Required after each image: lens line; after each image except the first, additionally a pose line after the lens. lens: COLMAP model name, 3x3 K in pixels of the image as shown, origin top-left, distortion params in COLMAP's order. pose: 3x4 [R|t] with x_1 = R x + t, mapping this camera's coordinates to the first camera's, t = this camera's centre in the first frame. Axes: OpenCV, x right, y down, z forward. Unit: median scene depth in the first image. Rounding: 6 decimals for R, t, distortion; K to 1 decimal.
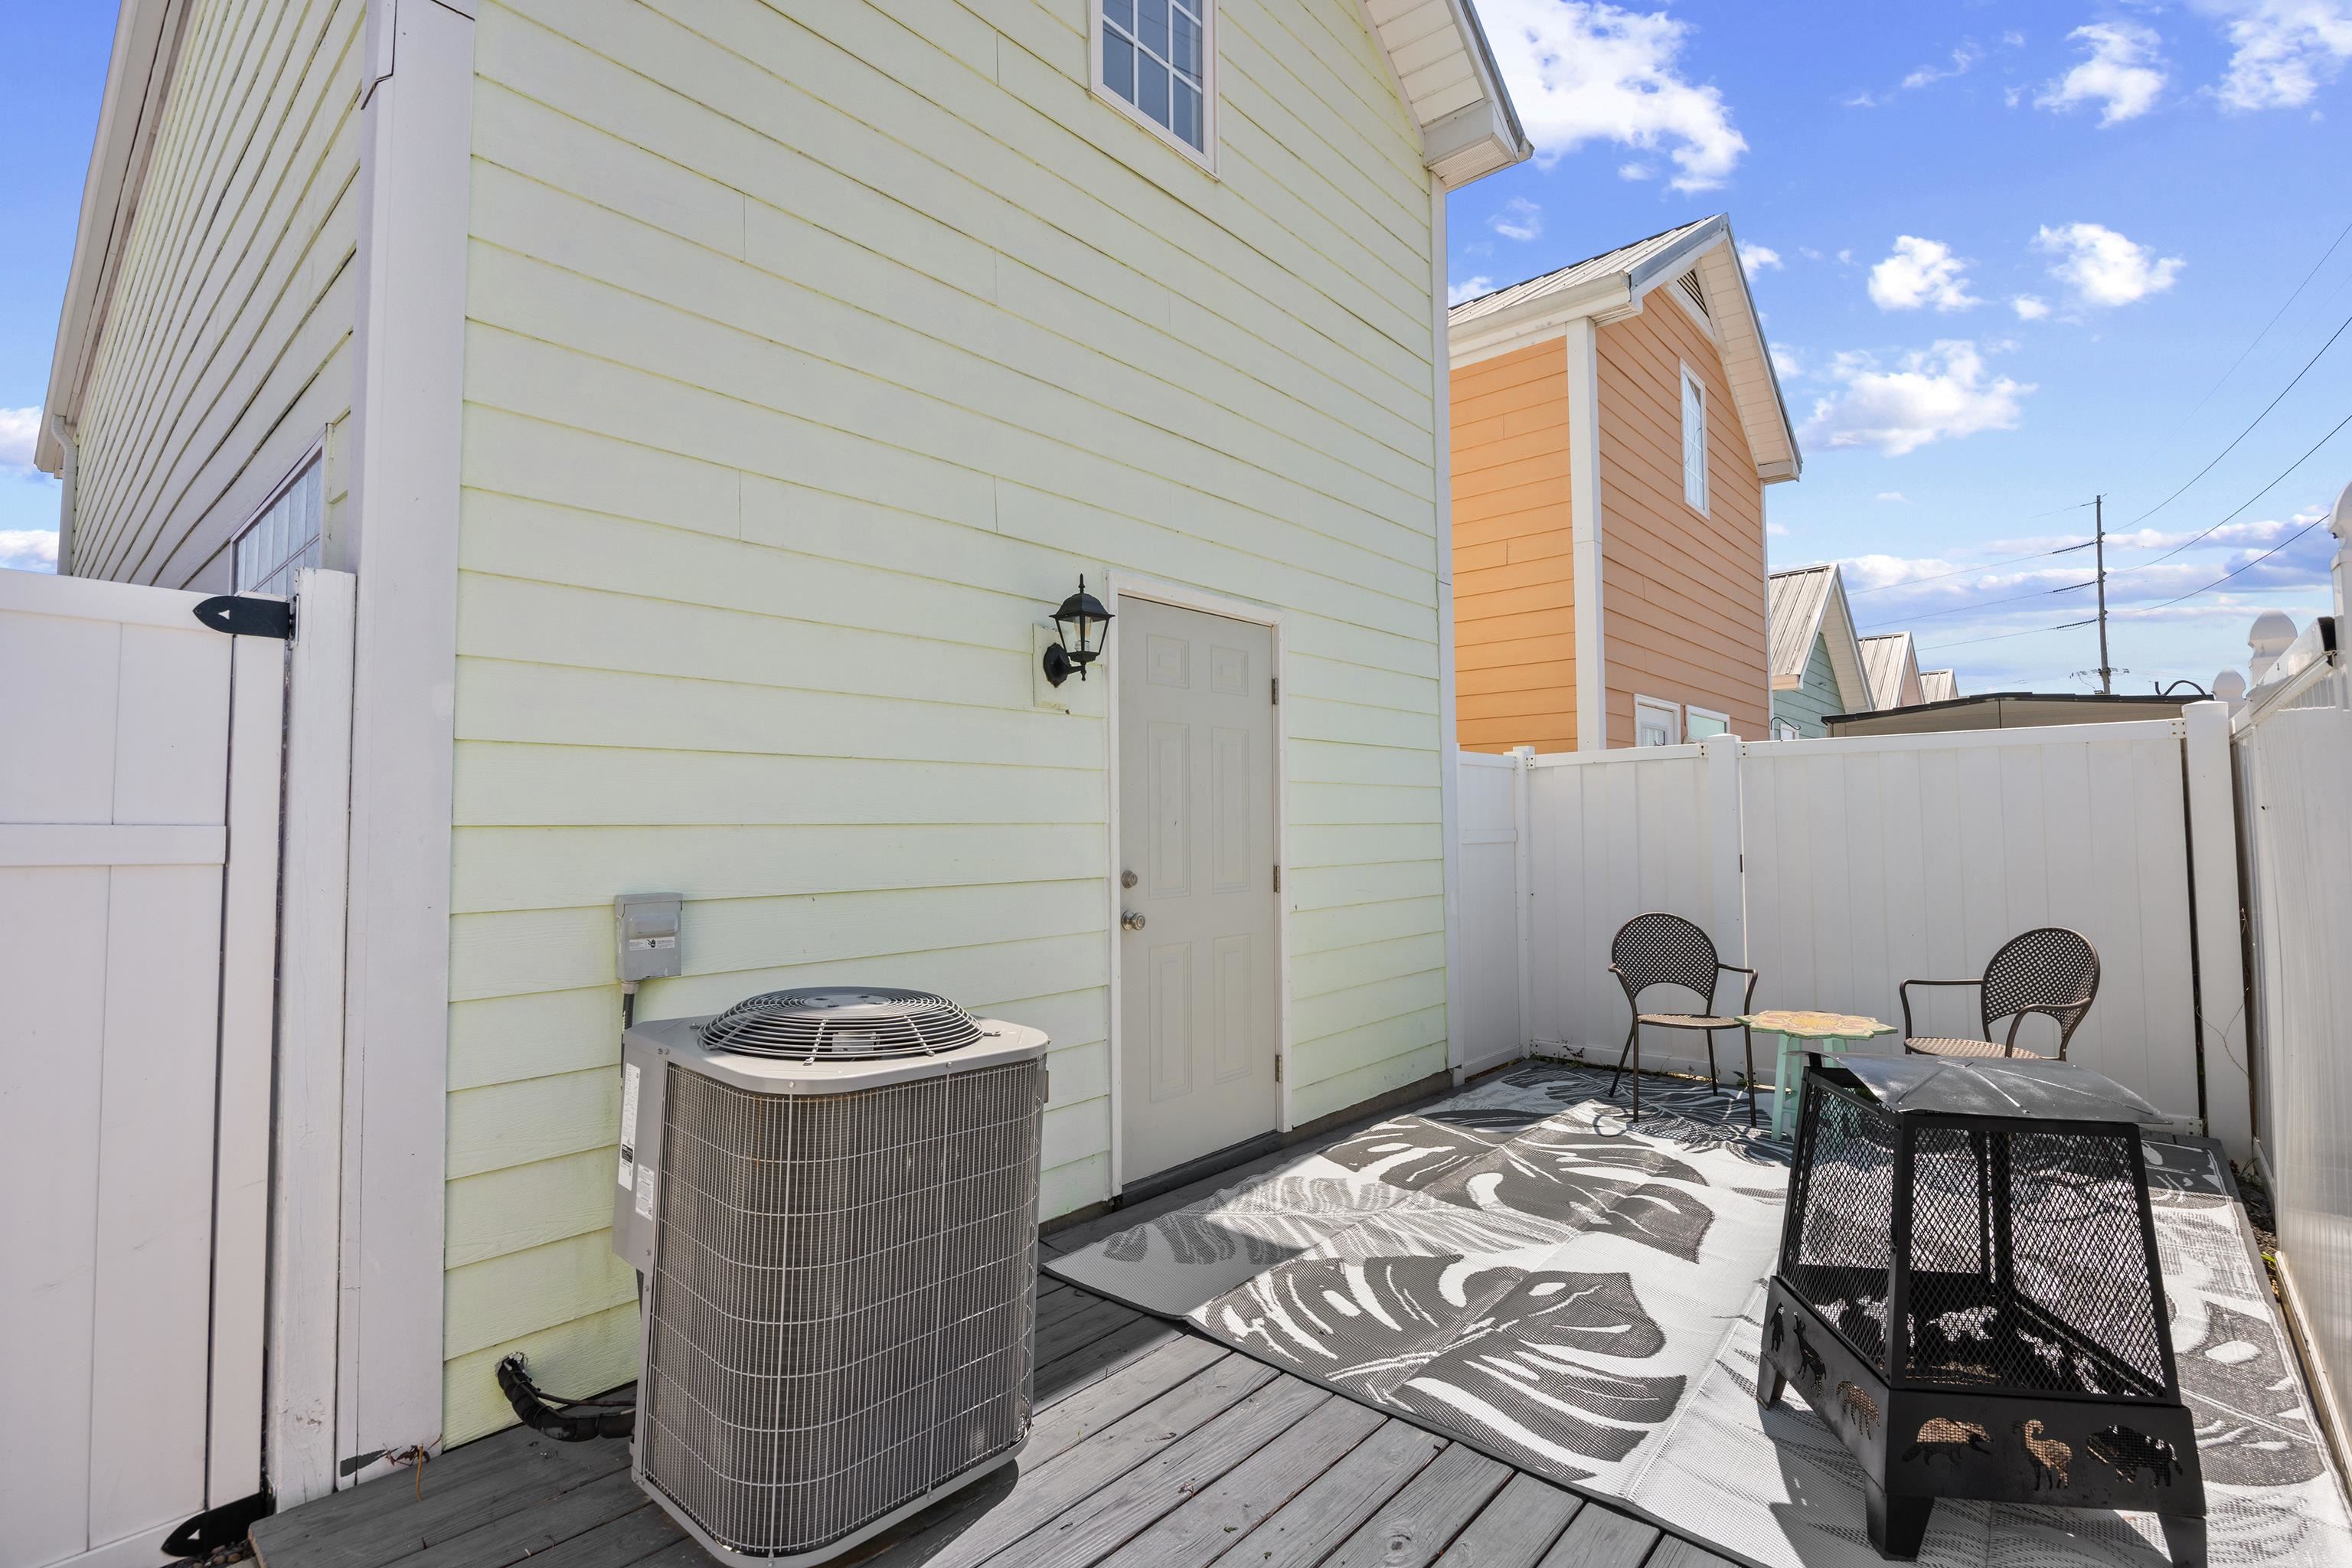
lens RADIAL K [[1088.5, 0, 1170.9], [0, 1088.5, 778.0], [0, 0, 1]] dist [-0.017578, 0.002072]
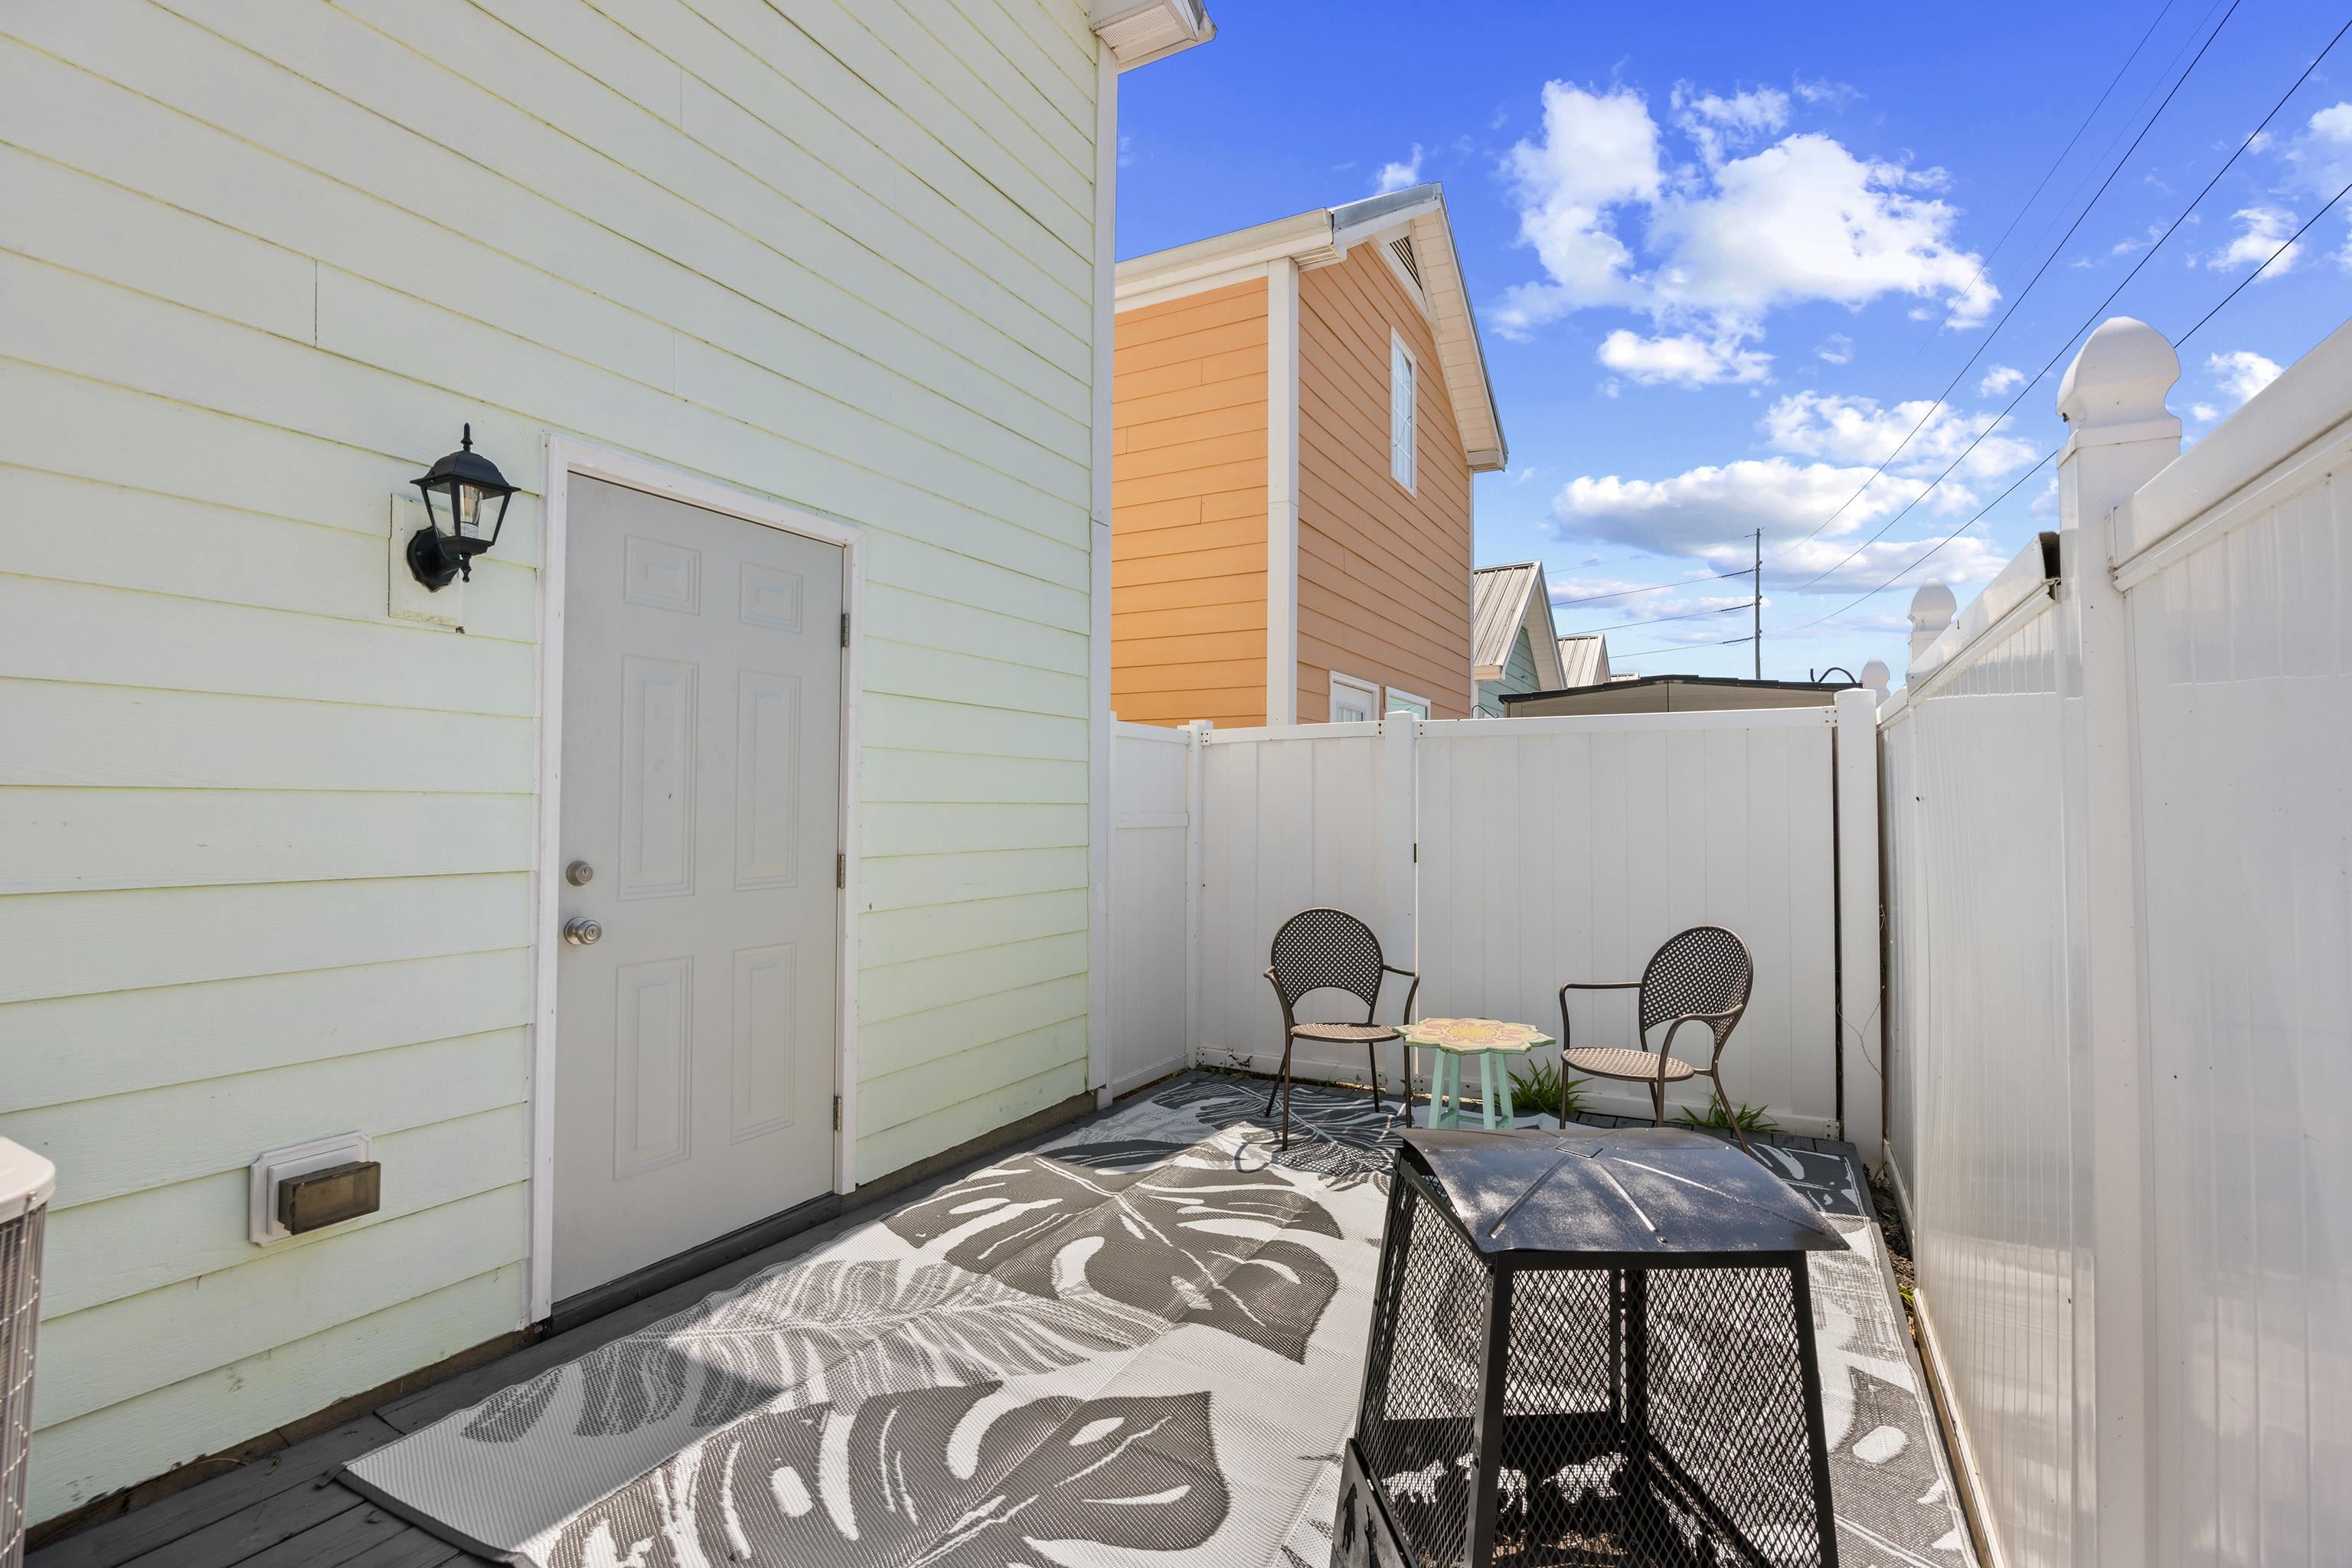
lens RADIAL K [[1088.5, 0, 1176.3], [0, 1088.5, 775.5], [0, 0, 1]] dist [-0.017578, 0.002072]
pose [[0.974682, 0.021304, 0.222578, 0.182160], [-0.024665, 0.999620, 0.012332, 0.010405], [-0.222230, -0.017509, 0.974837, 0.220116]]
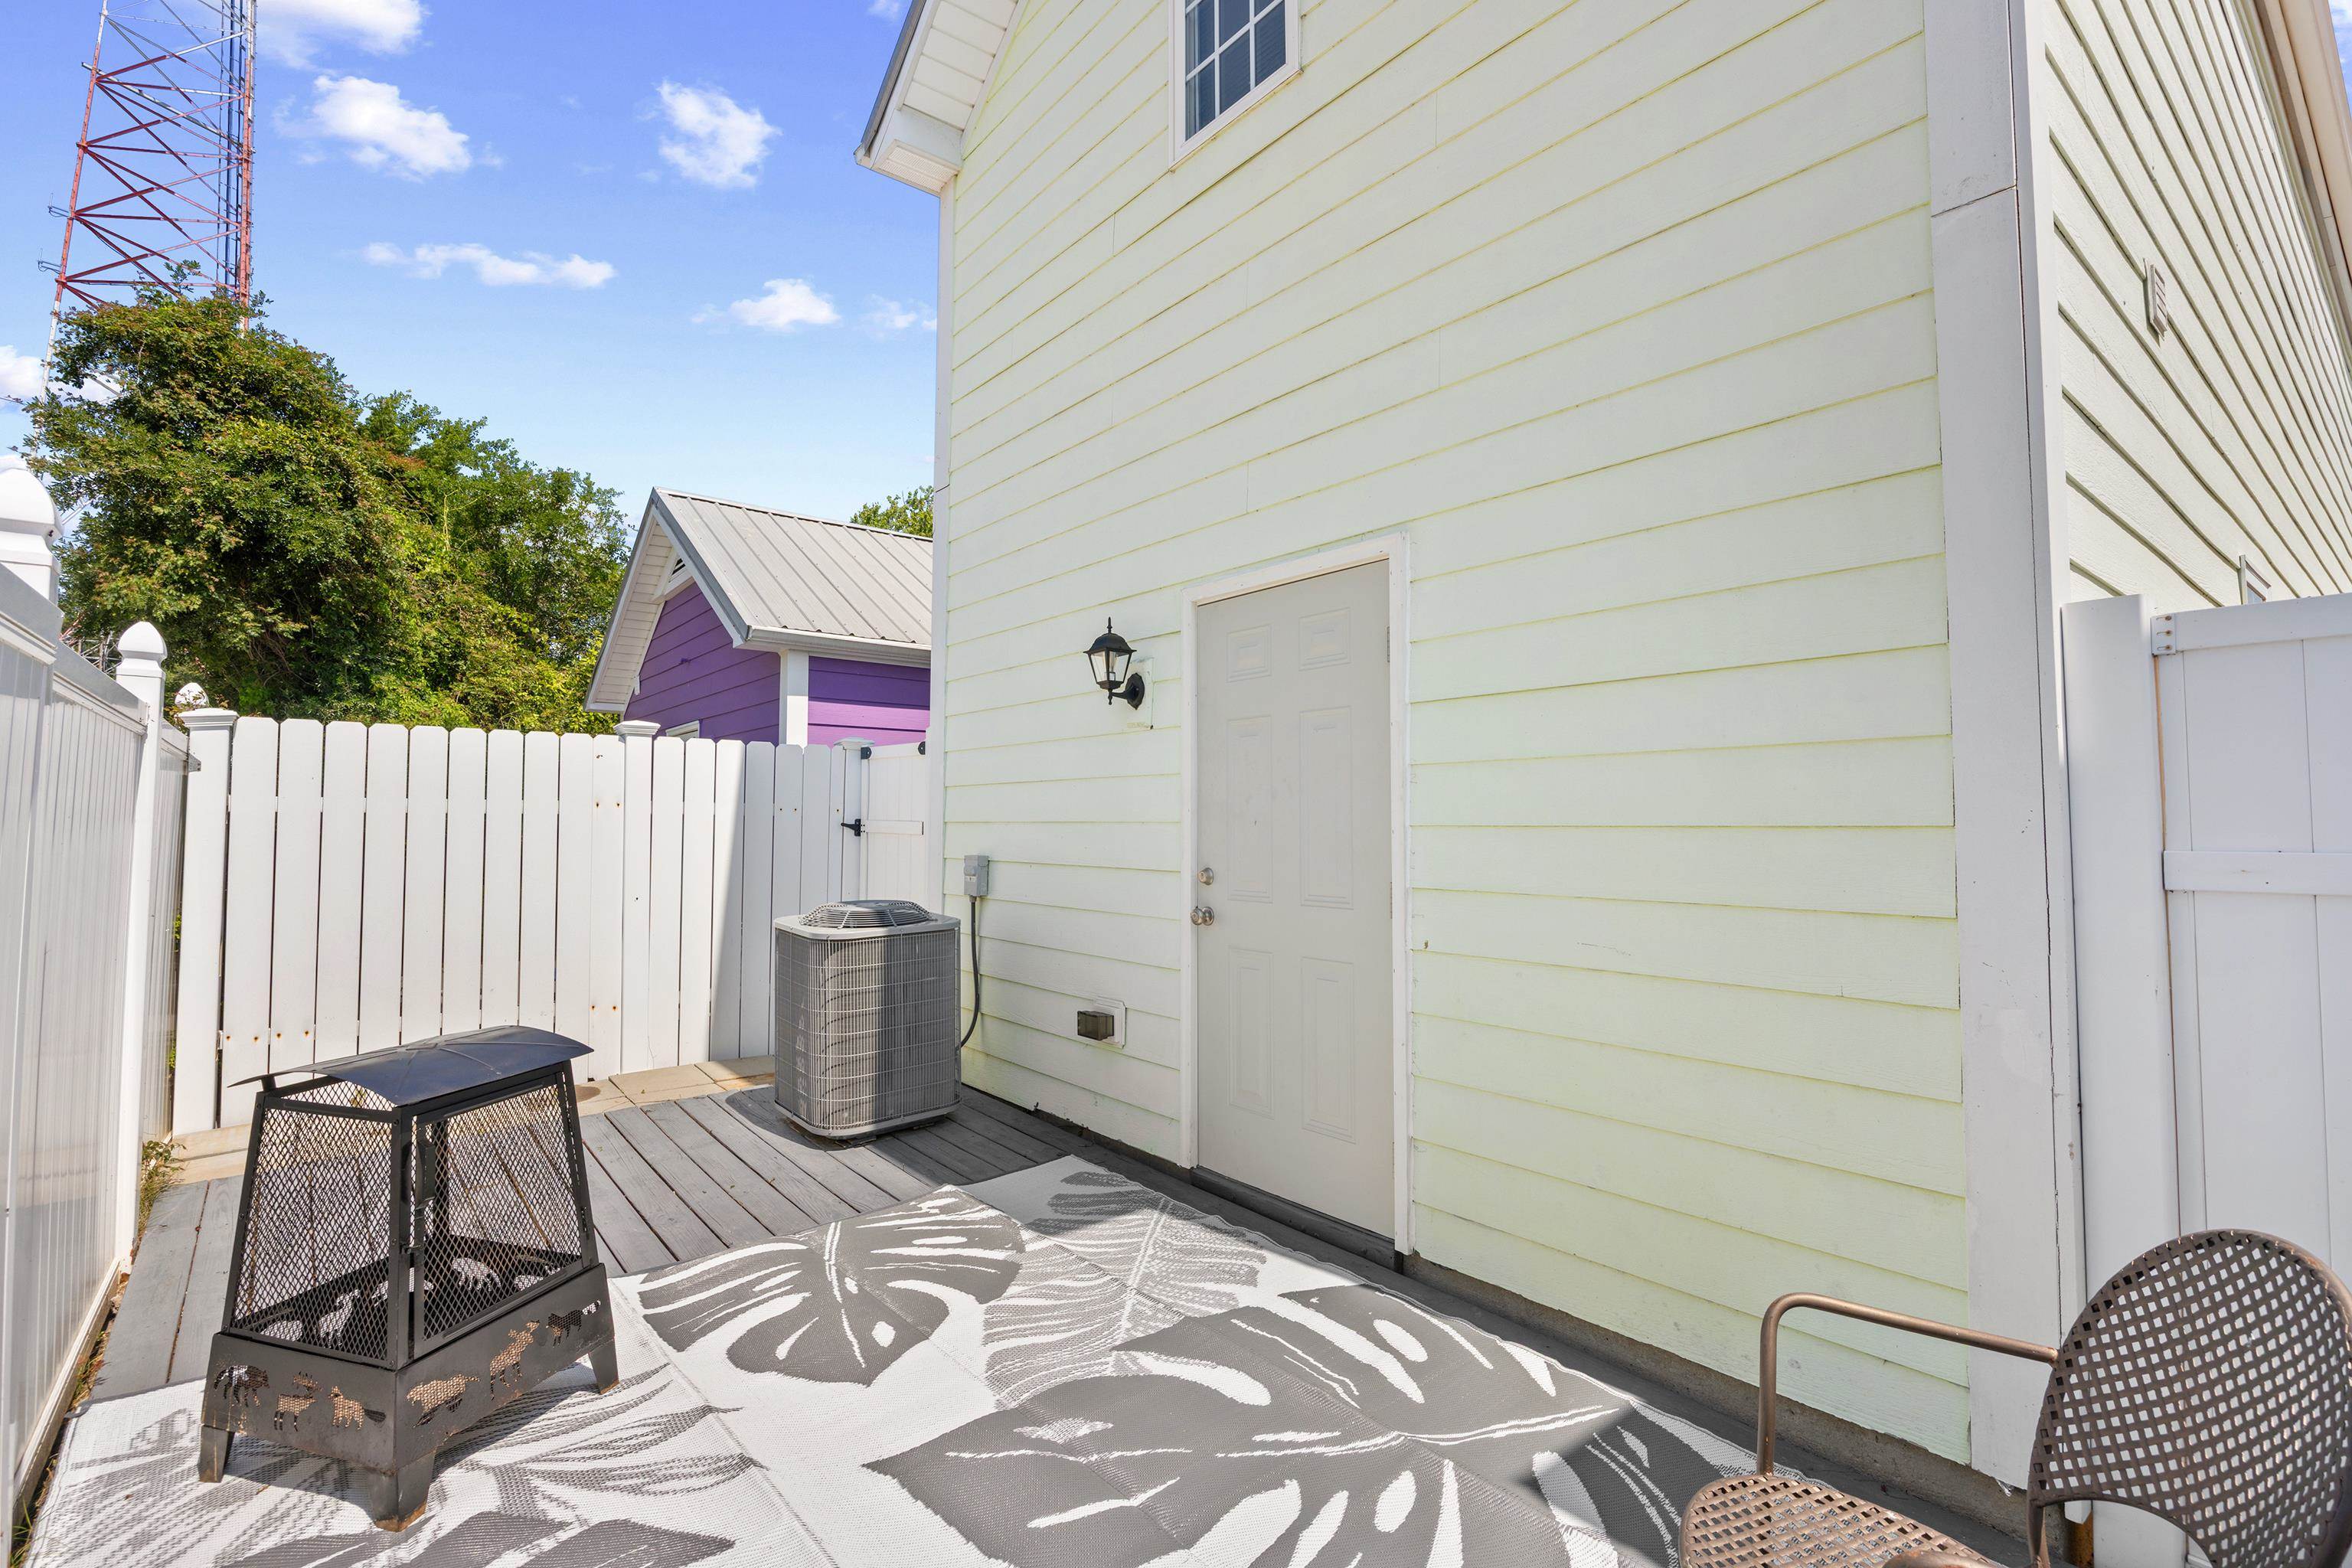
lens RADIAL K [[1088.5, 0, 1184.9], [0, 1088.5, 781.9], [0, 0, 1]] dist [-0.017578, 0.002072]
pose [[-0.172647, -0.033122, -0.984427, 0.981267], [0.038571, 0.998441, -0.040358, 0.043727], [0.984228, -0.044938, -0.171100, 1.150267]]
